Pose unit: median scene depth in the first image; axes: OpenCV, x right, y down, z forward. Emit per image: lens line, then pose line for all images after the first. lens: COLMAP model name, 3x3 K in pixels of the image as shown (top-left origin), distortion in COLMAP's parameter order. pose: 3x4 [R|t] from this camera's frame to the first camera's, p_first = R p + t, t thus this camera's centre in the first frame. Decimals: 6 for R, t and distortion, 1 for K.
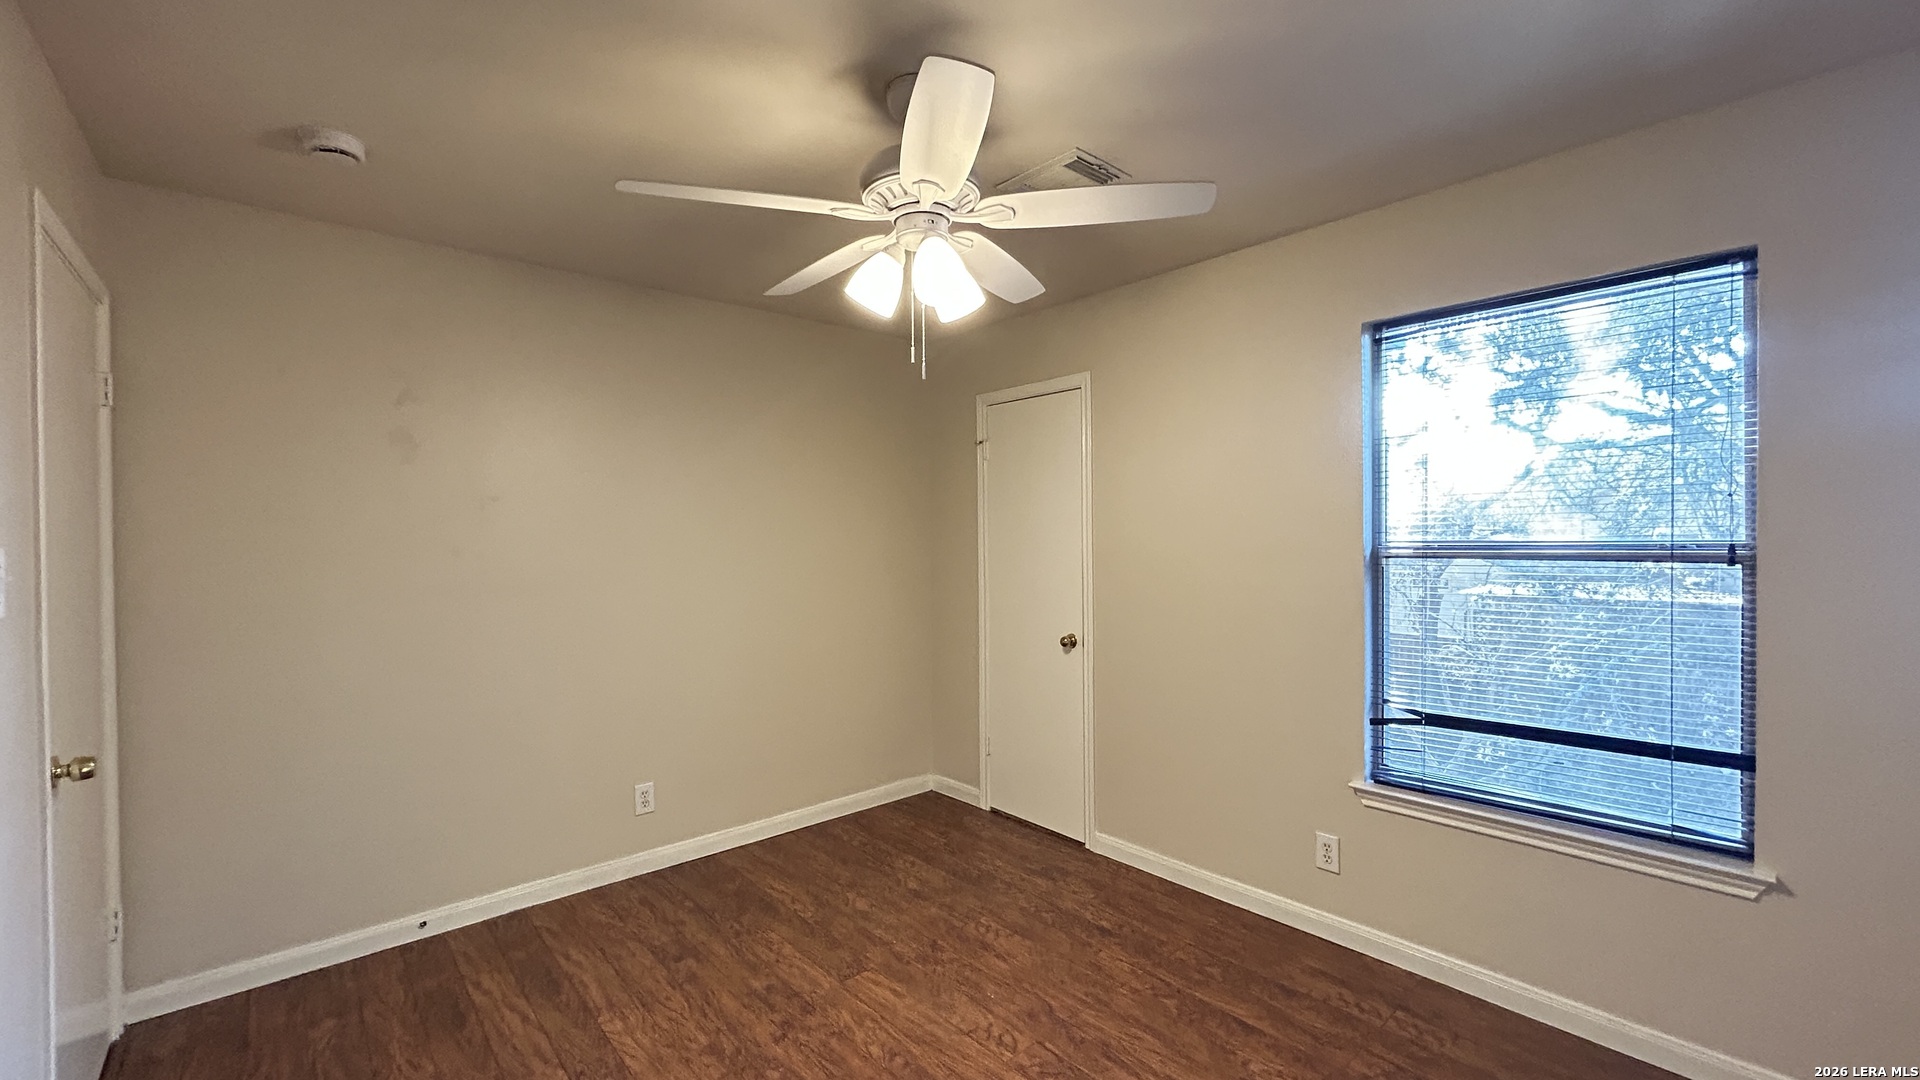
lens RADIAL K [[771.8, 0, 962.6], [0, 771.8, 535.2], [0, 0, 1]] dist [-0.001292, 0.000547]
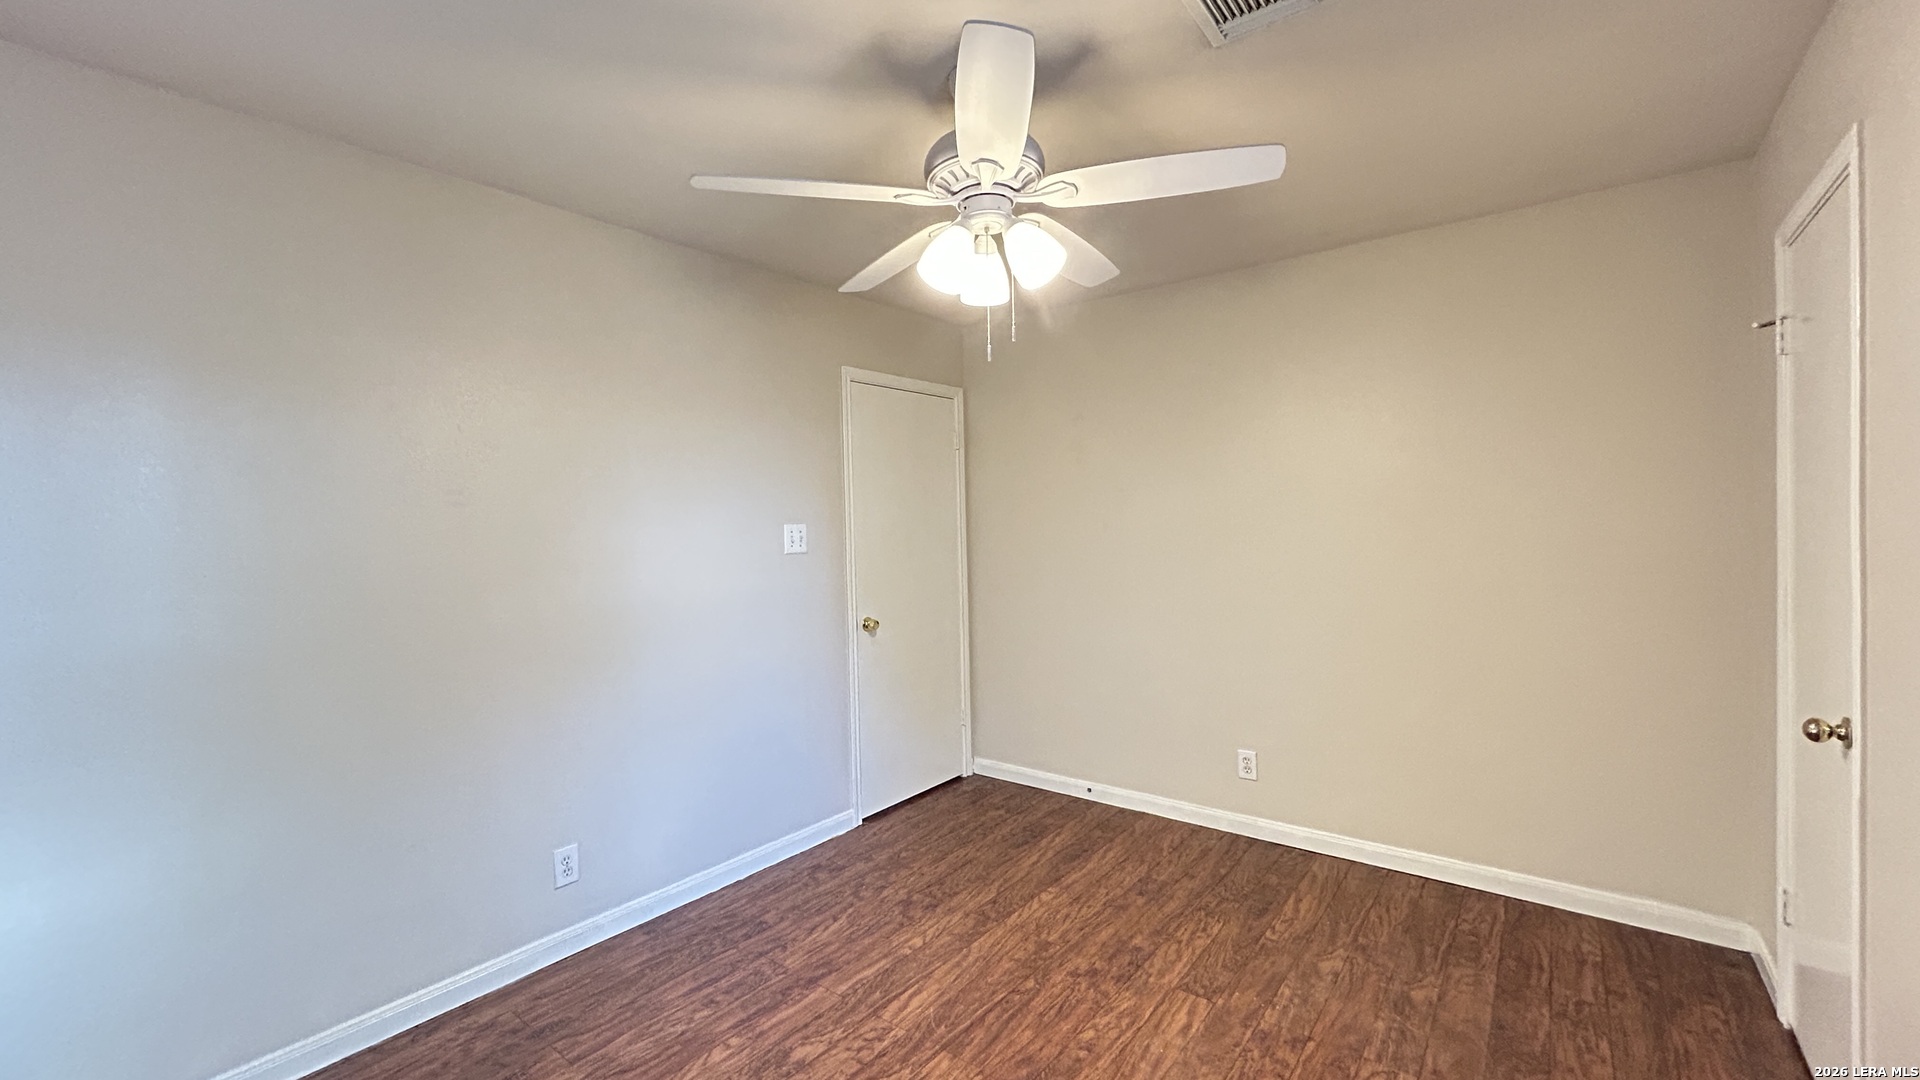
lens RADIAL K [[771.8, 0, 962.6], [0, 771.8, 535.2], [0, 0, 1]] dist [-0.001292, 0.000547]
pose [[0.176663, 0.020447, -0.984059, 0.660248], [0.019699, 0.999511, 0.024304, -0.000661], [0.984074, -0.023679, 0.176174, 0.548633]]
